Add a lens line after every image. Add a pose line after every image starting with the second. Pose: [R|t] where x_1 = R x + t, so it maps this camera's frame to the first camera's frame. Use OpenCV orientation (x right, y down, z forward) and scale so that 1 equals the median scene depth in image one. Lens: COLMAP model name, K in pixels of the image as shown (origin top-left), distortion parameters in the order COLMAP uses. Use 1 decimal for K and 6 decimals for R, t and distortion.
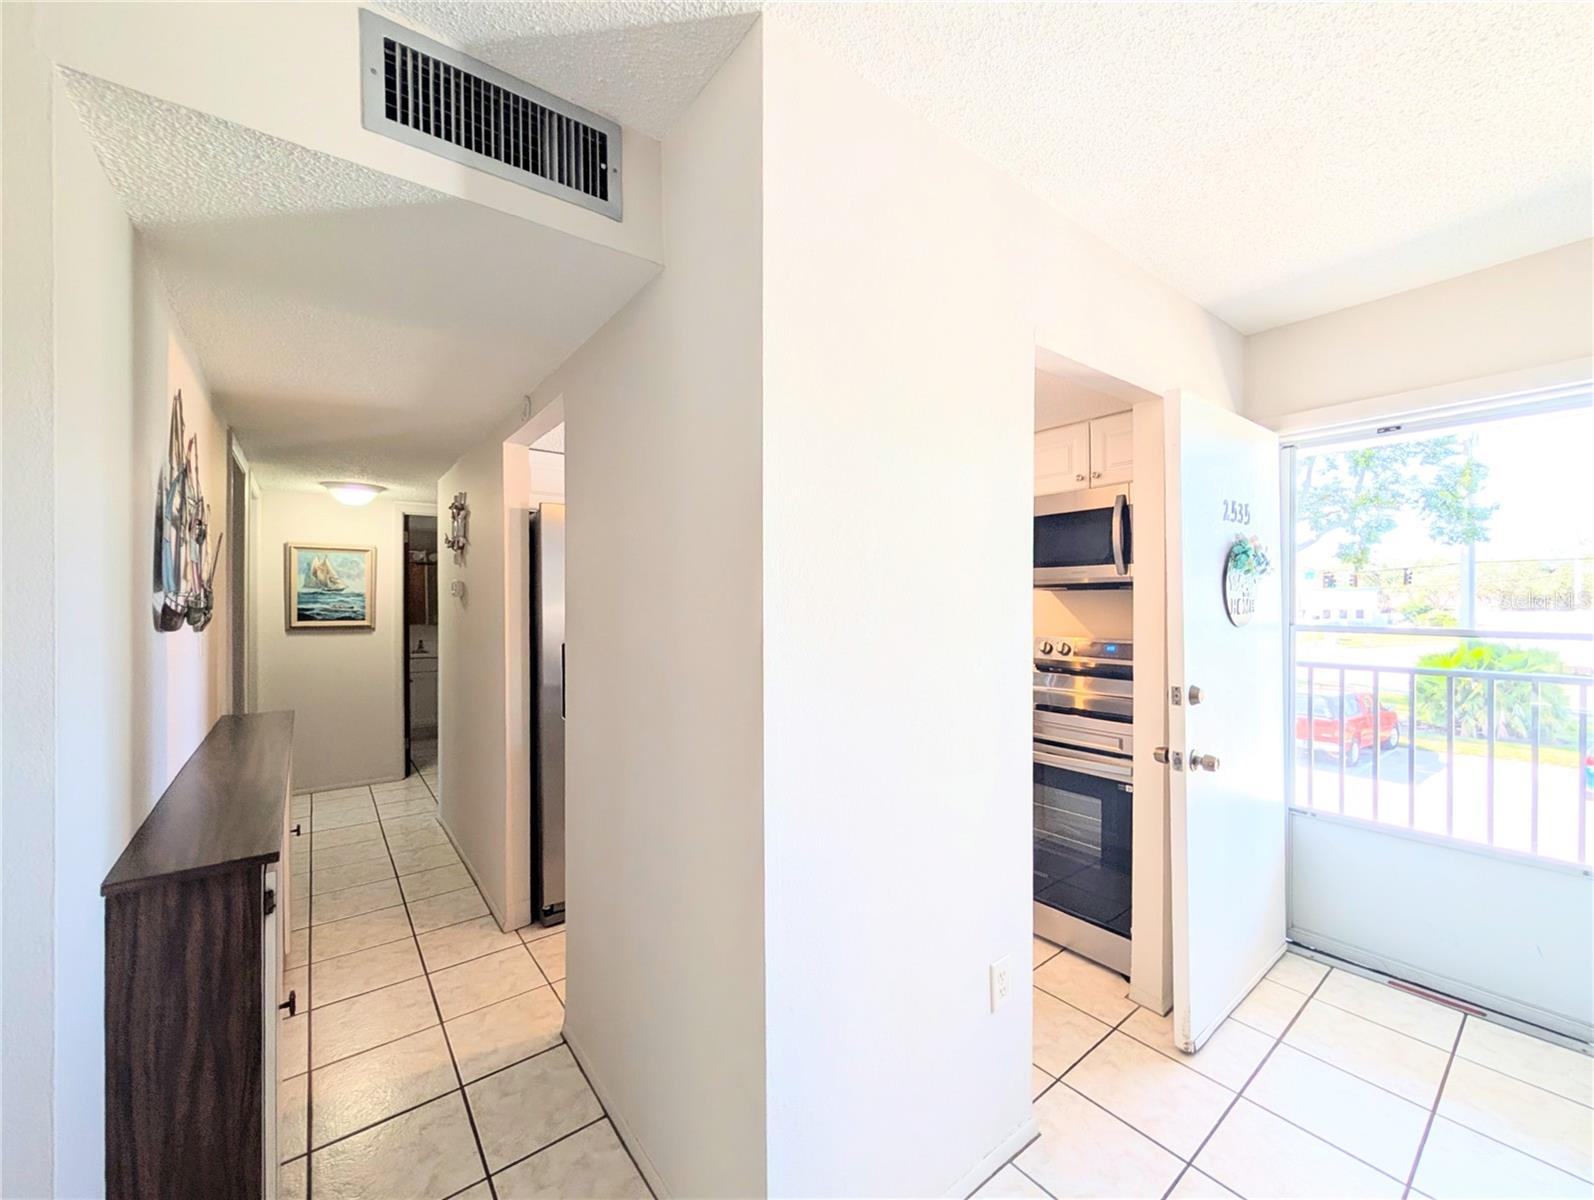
lens RADIAL K [[625.4, 0, 803.1], [0, 625.4, 603.2], [0, 0, 1]] dist [-0.004515, 0.000185]
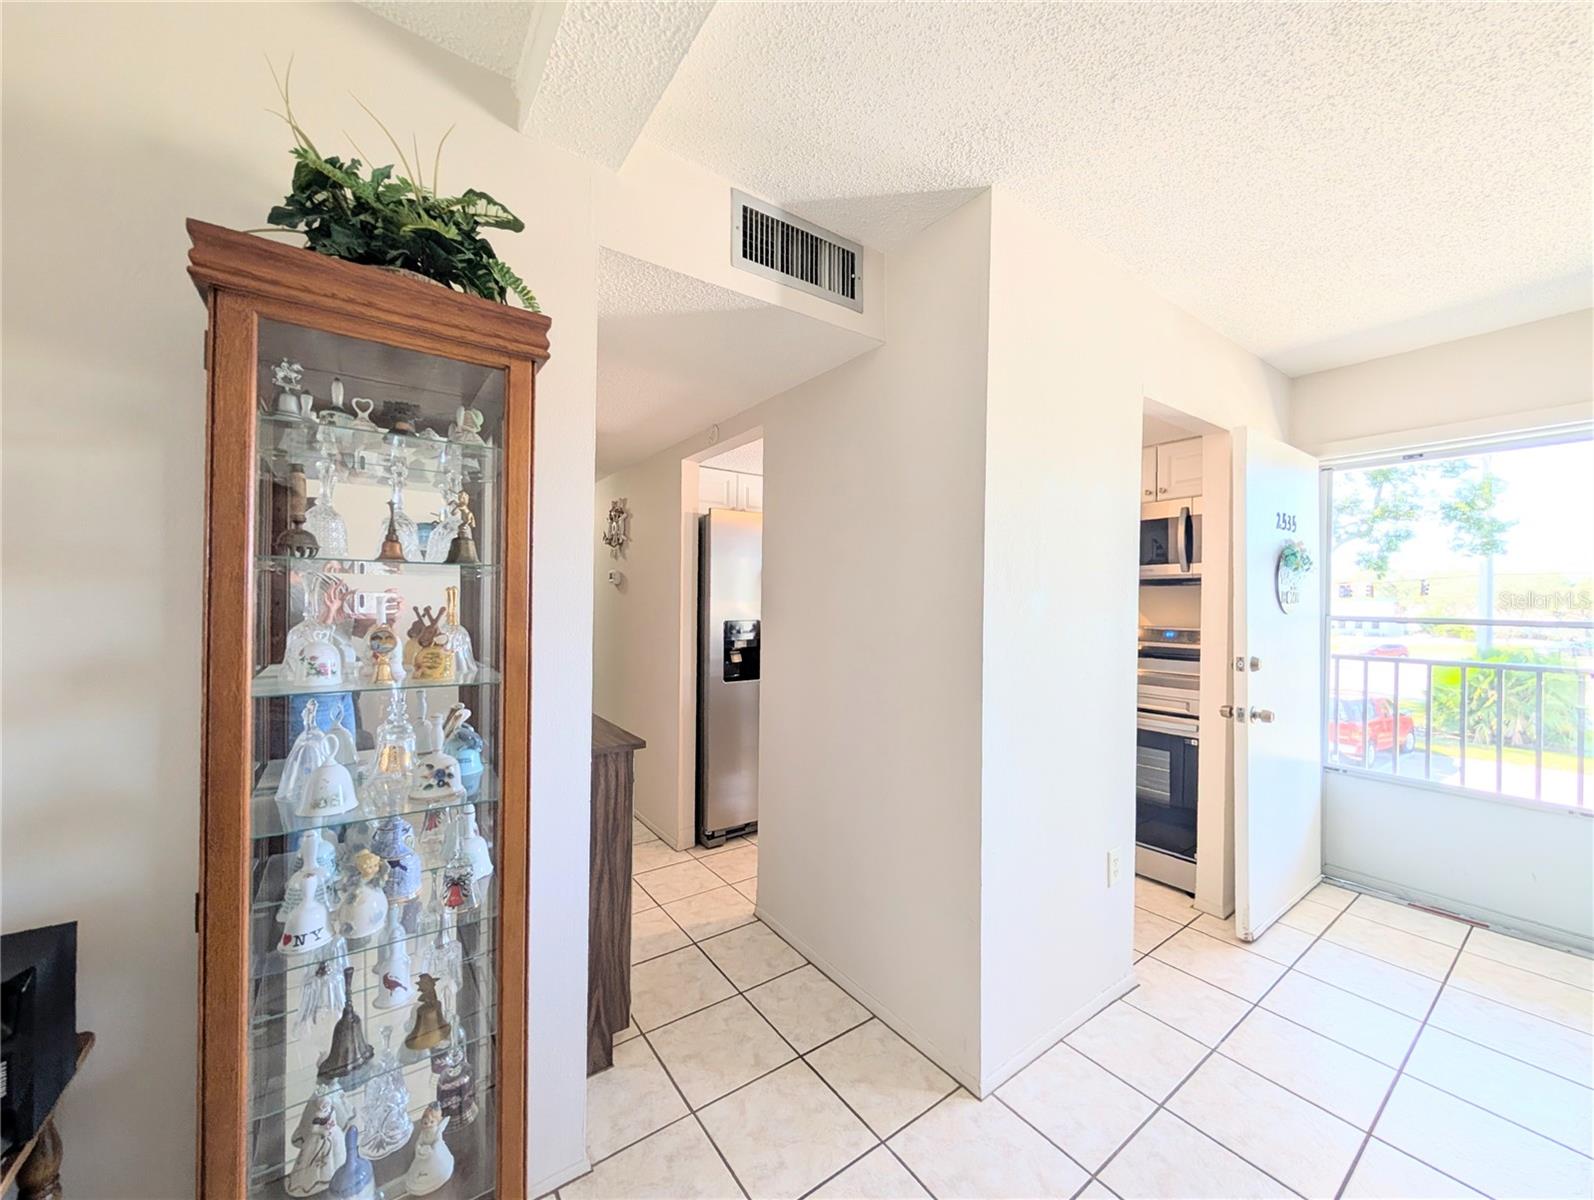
lens RADIAL K [[605.9, 0, 798.2], [0, 605.9, 602.3], [0, 0, 1]] dist [-0.002677, -0.000174]
pose [[0.999311, 0.016422, -0.033278, -0.240734], [-0.016586, 0.999852, -0.004646, 0.036657], [0.033197, 0.005195, 0.999435, -0.243732]]
